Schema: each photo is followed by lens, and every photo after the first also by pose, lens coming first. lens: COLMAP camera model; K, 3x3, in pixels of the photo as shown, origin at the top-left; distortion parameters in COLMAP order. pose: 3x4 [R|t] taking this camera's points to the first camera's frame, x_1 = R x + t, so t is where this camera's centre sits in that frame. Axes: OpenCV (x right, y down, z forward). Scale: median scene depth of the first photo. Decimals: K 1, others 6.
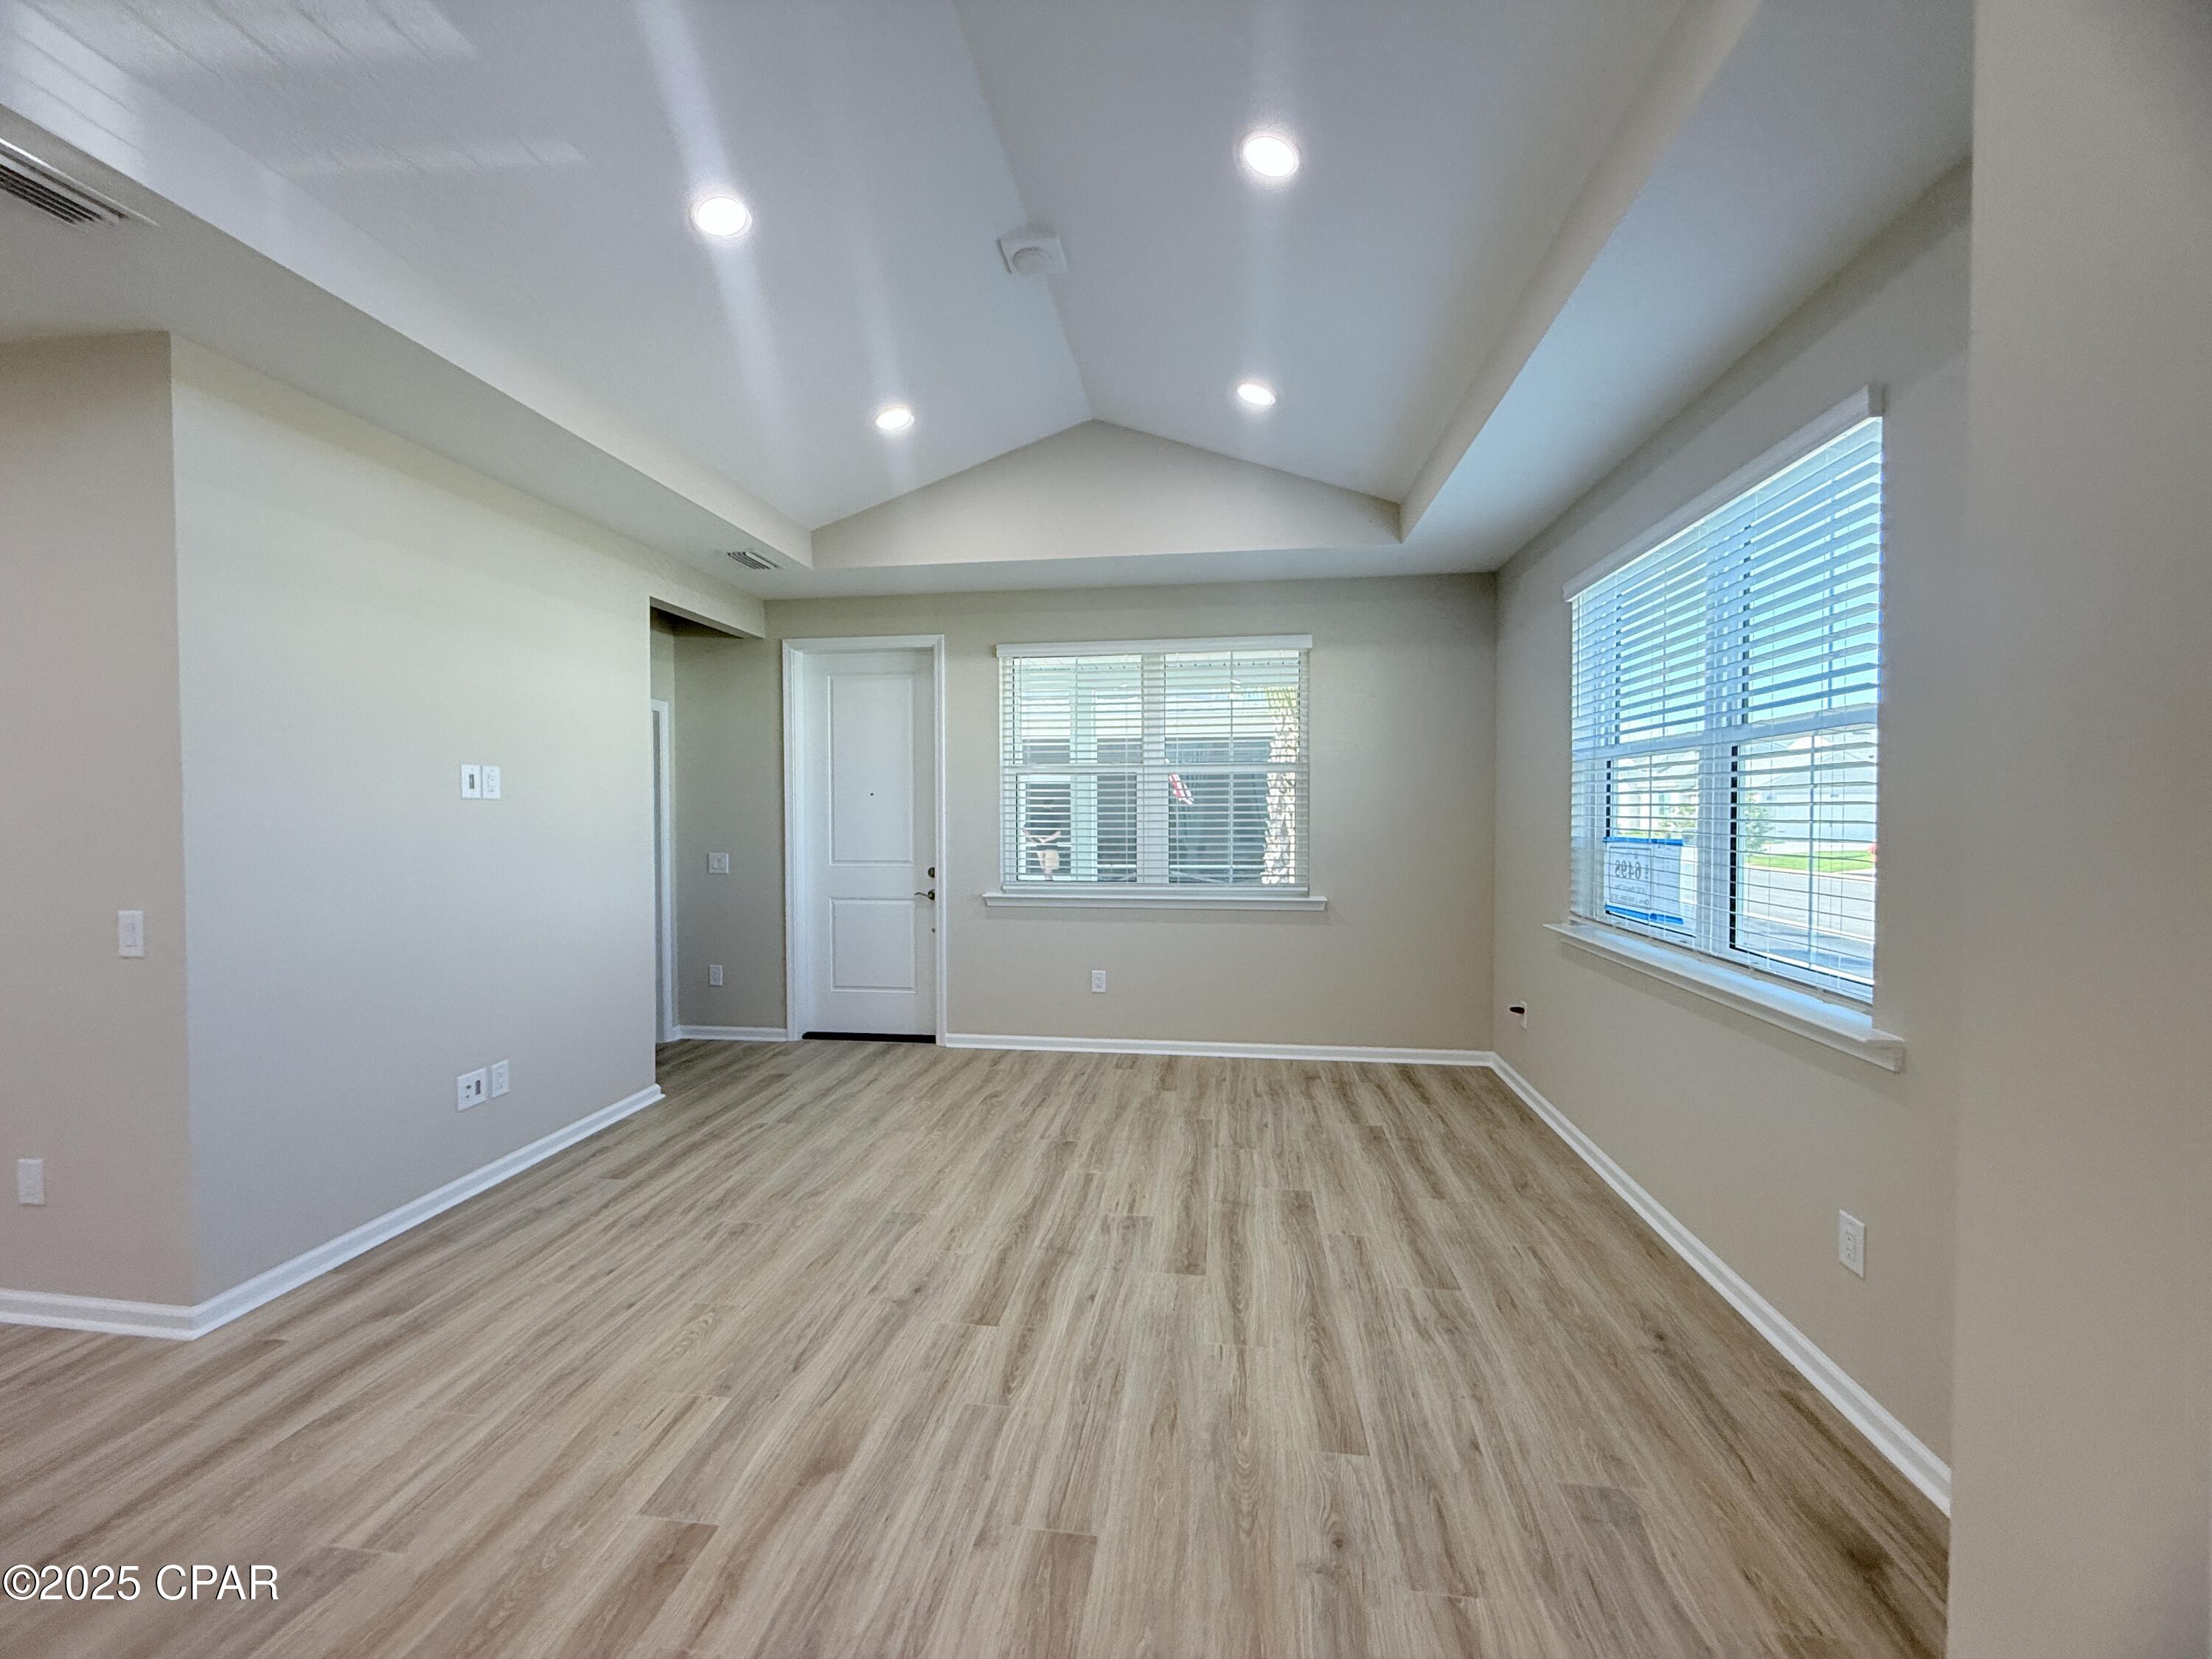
lens RADIAL K [[878.8, 0, 1102.2], [0, 878.8, 831.7], [0, 0, 1]] dist [0.000729, -0.000570]
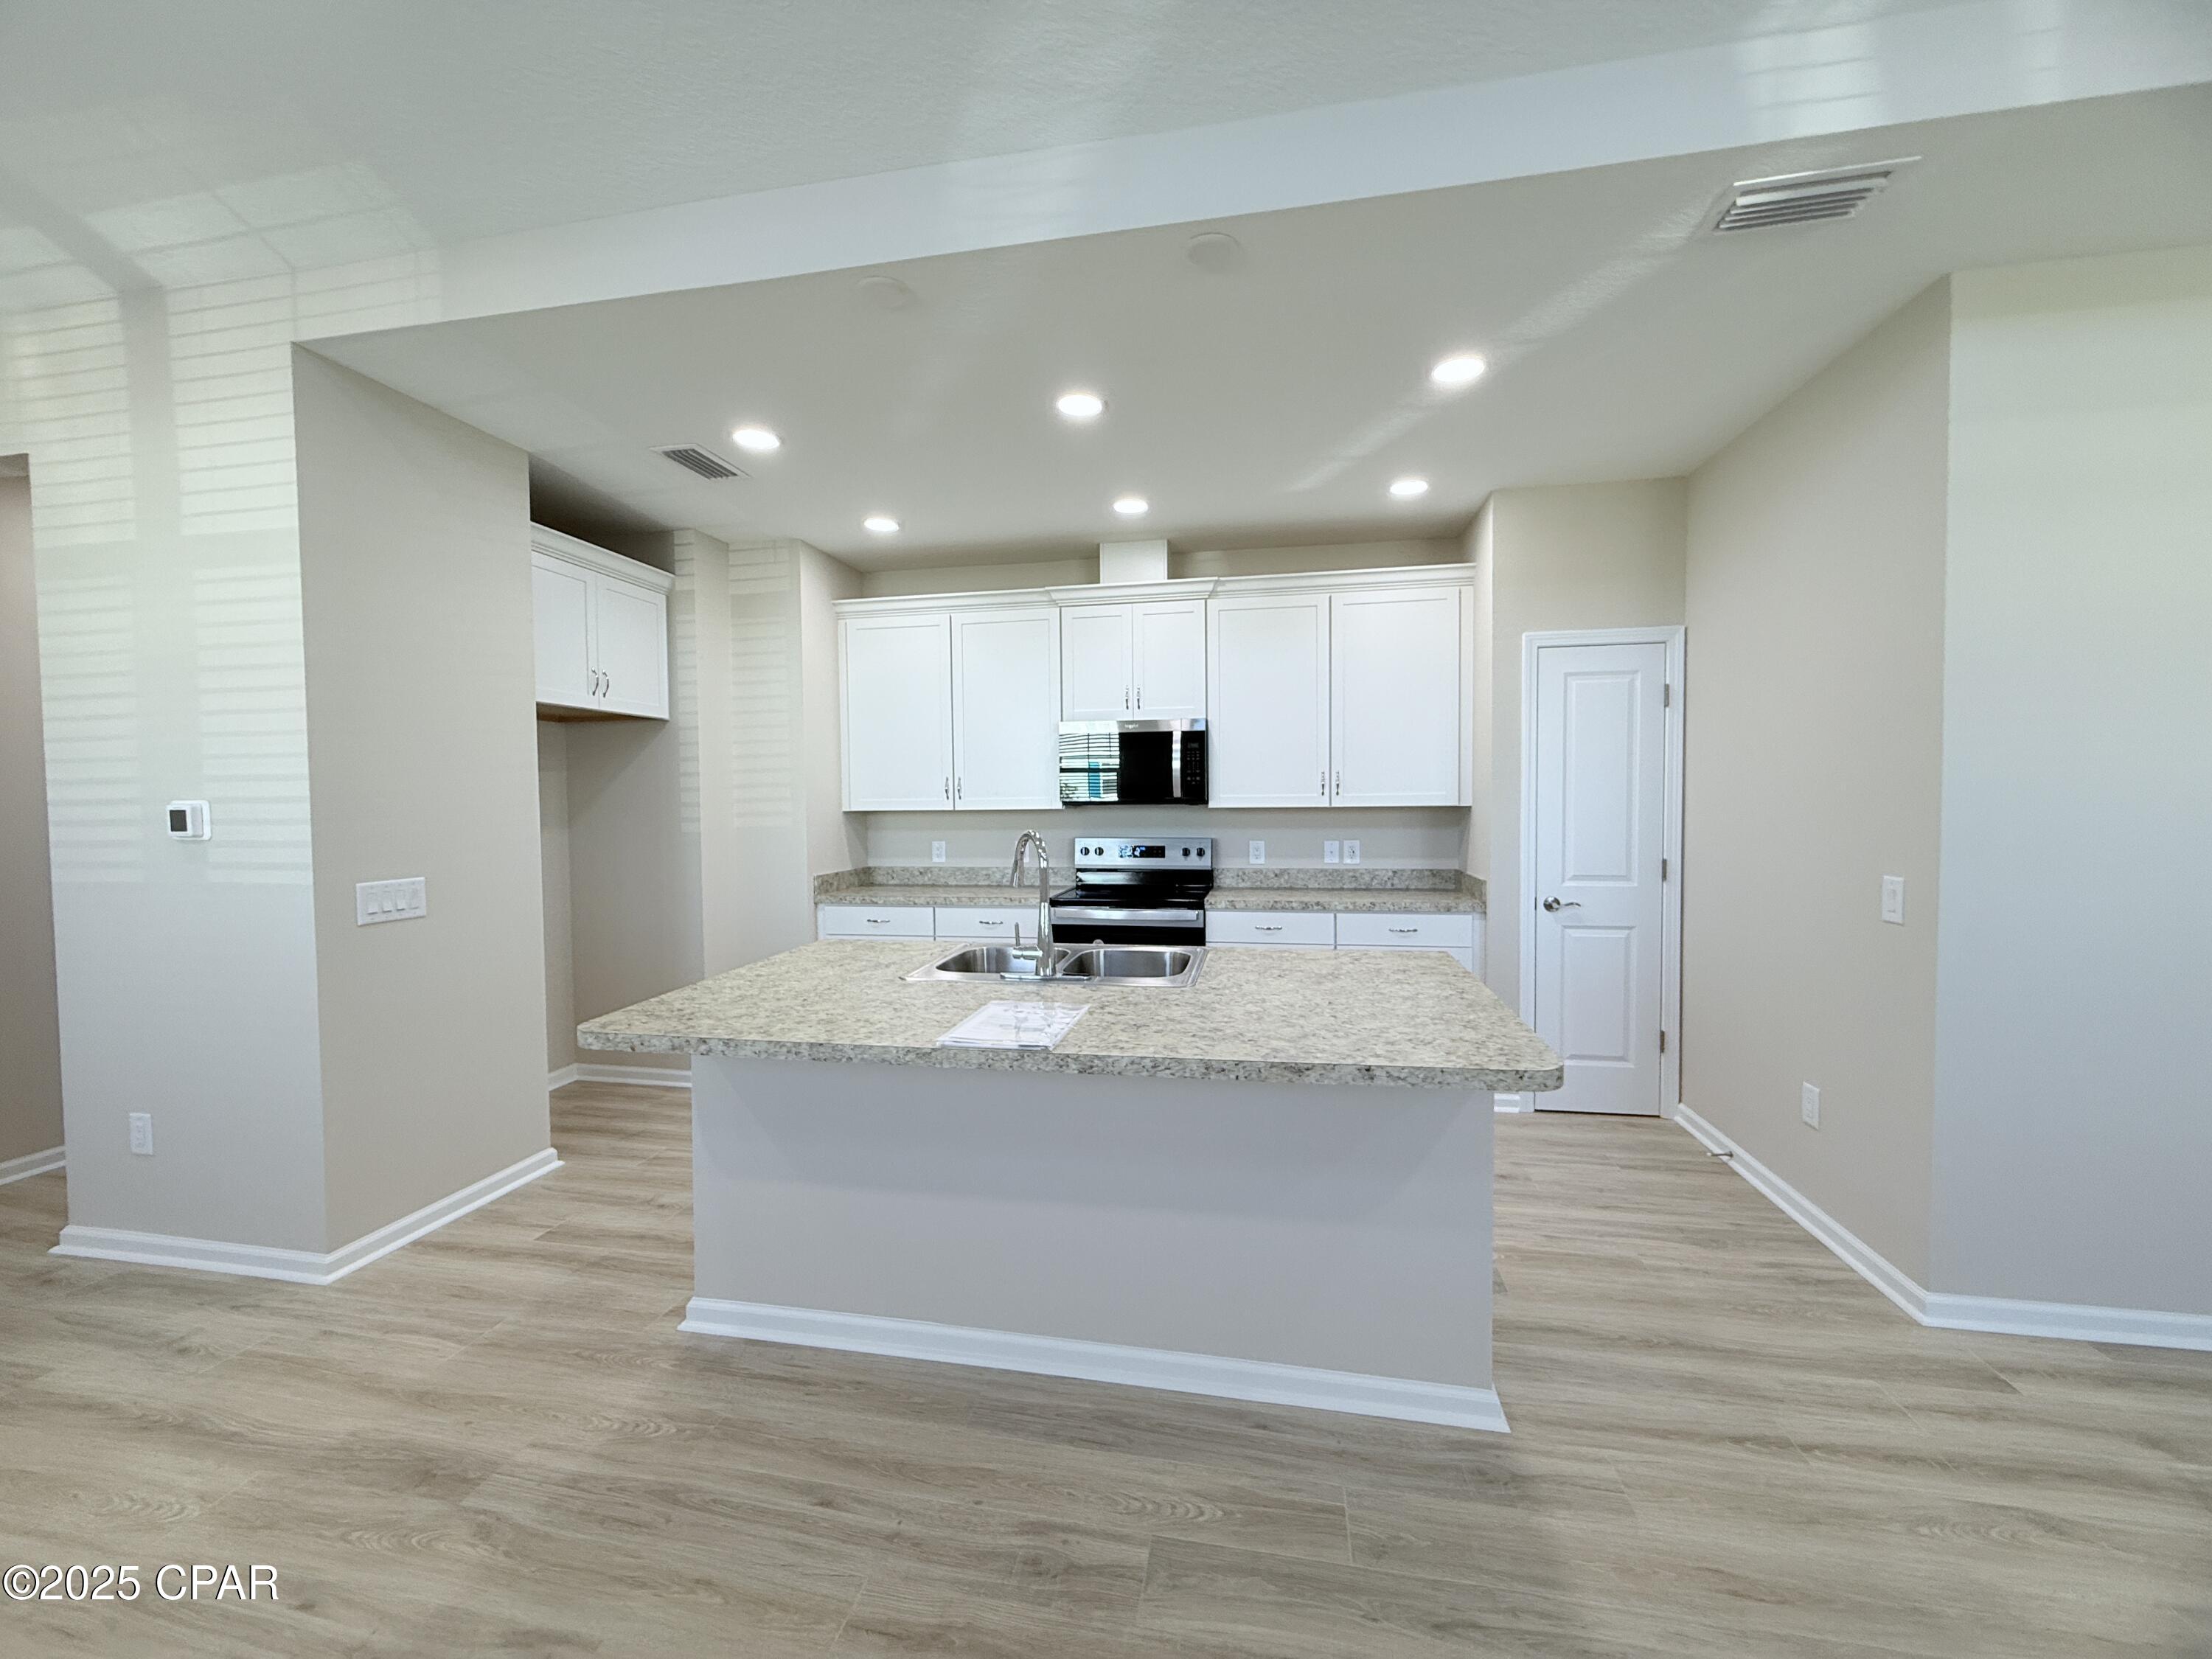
lens RADIAL K [[878.8, 0, 1104.8], [0, 878.8, 829.5], [0, 0, 1]] dist [0.000729, -0.000570]
pose [[-0.057022, 0.036399, -0.997709, -0.037934], [-0.013863, 0.999210, 0.037246, 0.009875], [0.998277, 0.015955, -0.056472, 0.142605]]
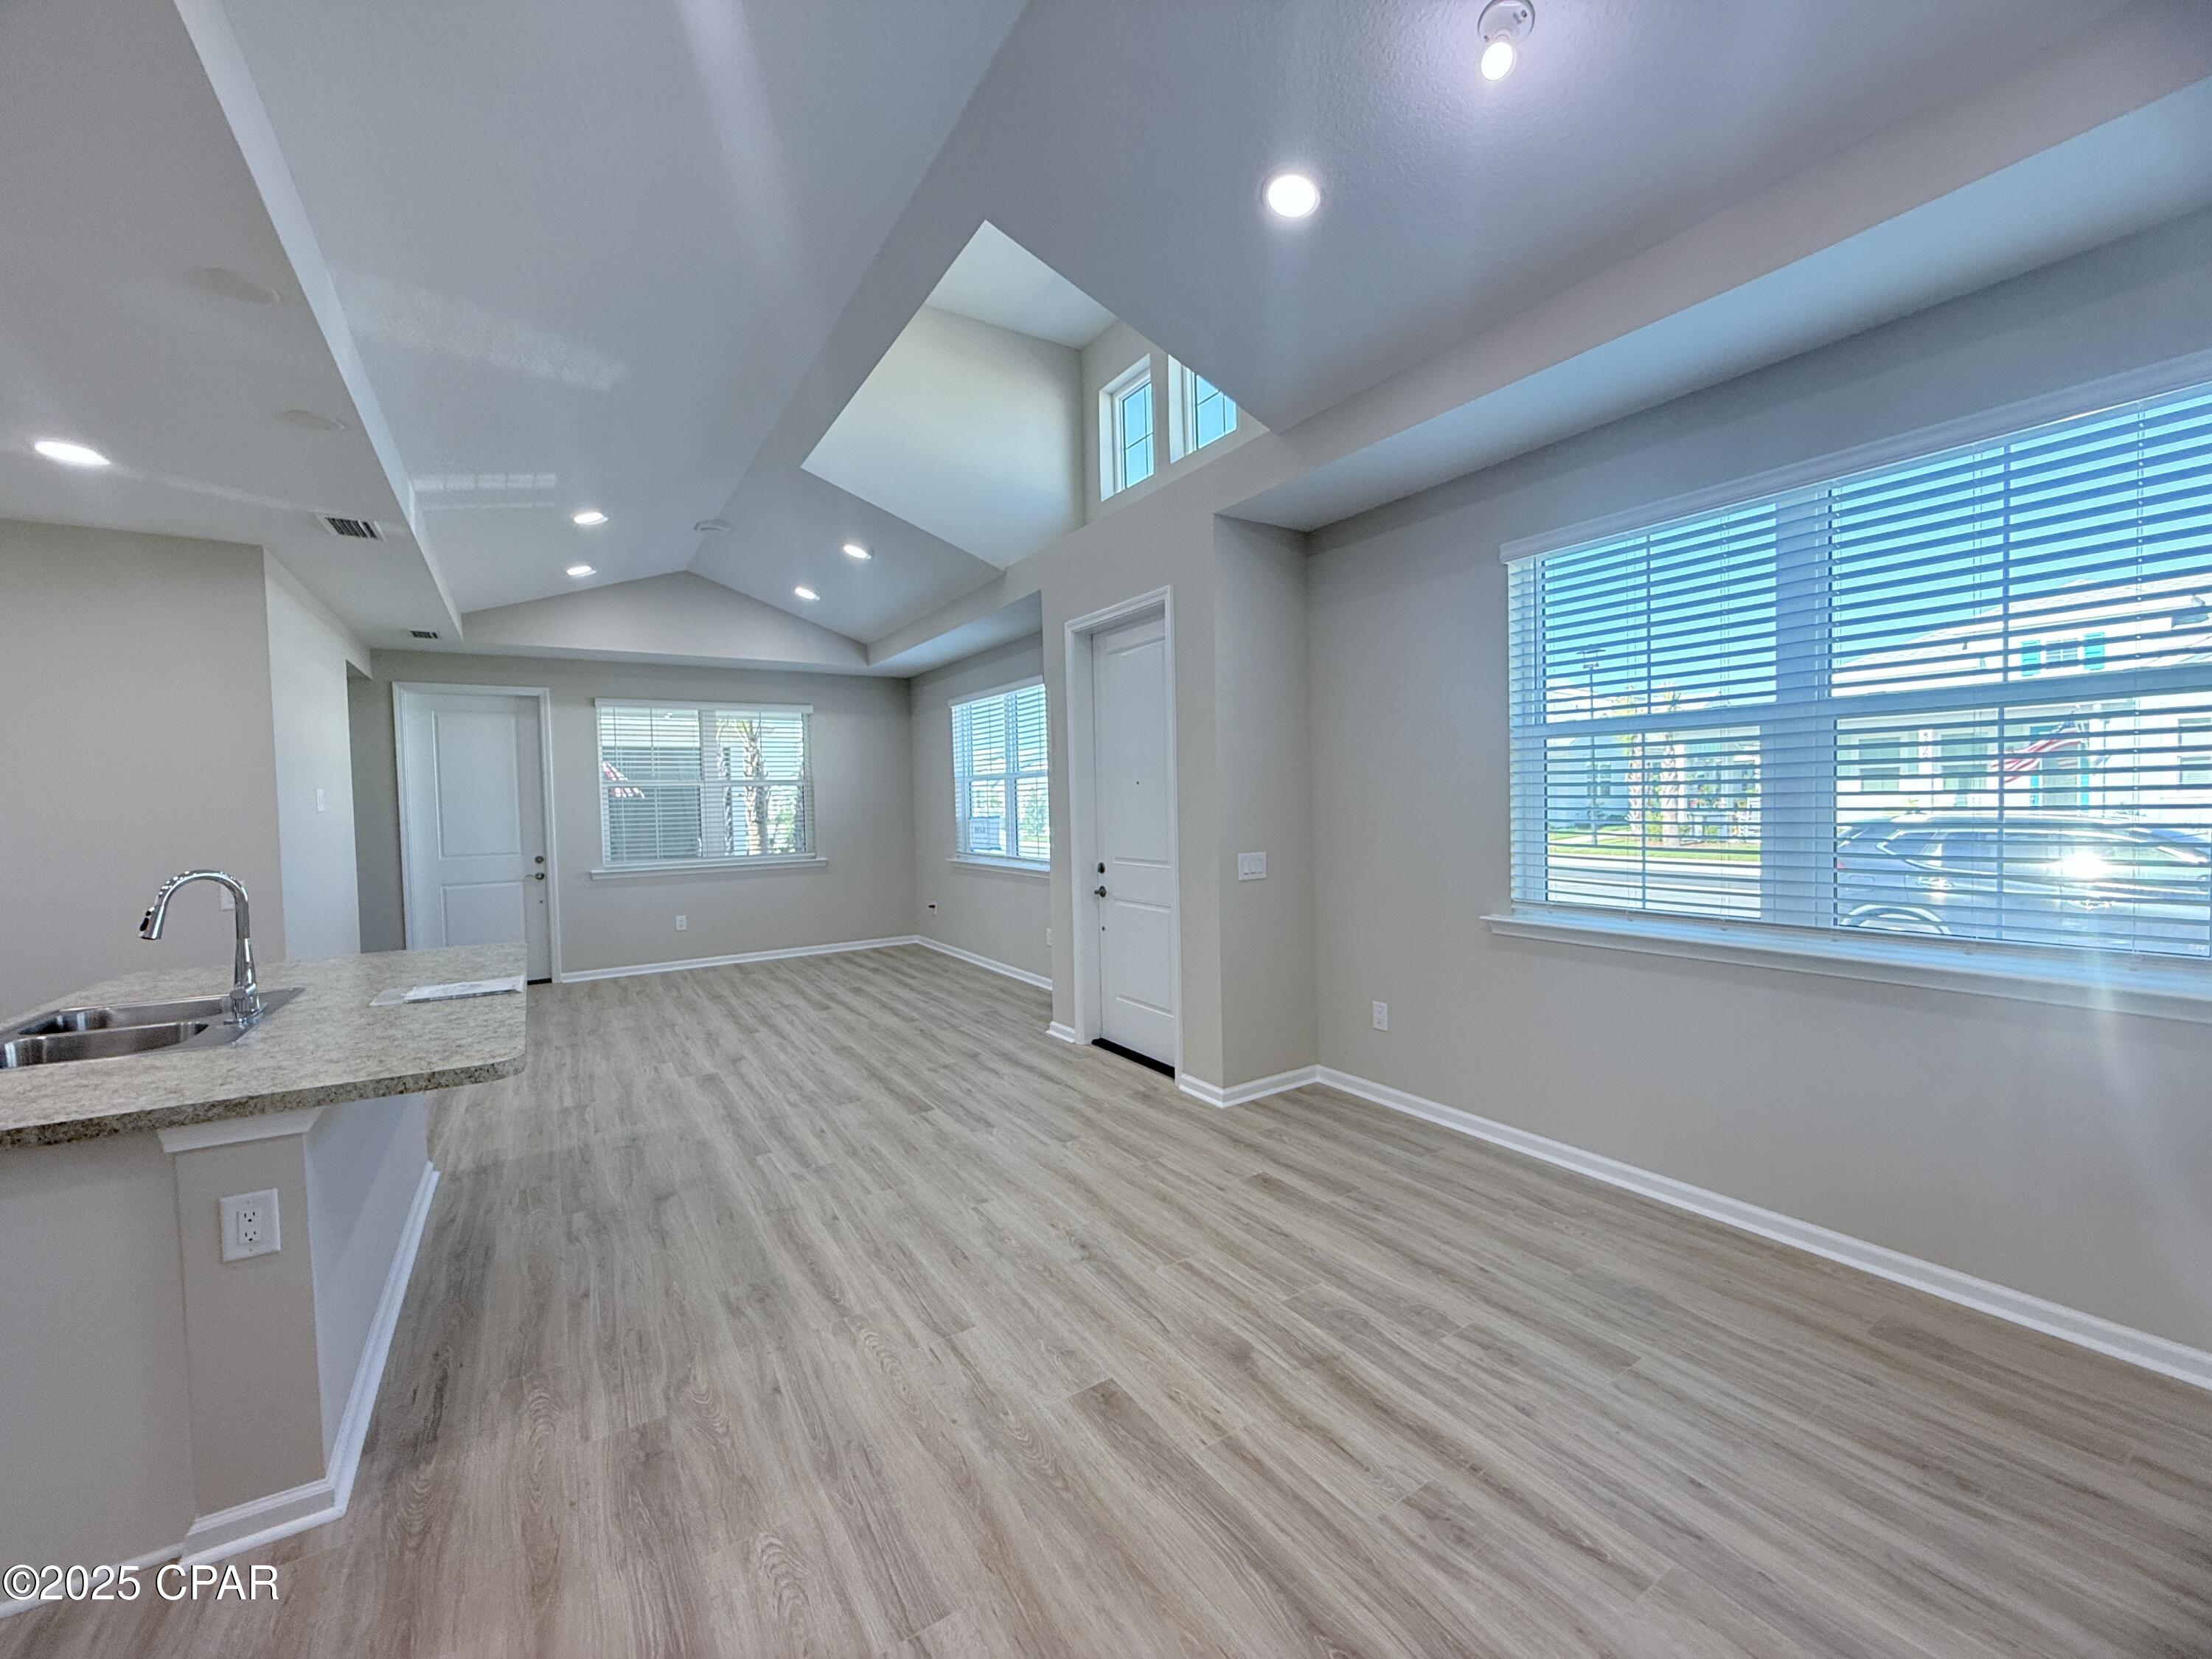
lens RADIAL K [[878.8, 0, 1103.4], [0, 878.8, 831.8], [0, 0, 1]] dist [0.000729, -0.000570]
pose [[0.758722, -0.039771, 0.650199, -0.907289], [0.038166, 0.999134, 0.016578, 0.030490], [-0.650295, 0.012237, 0.759583, -1.333932]]
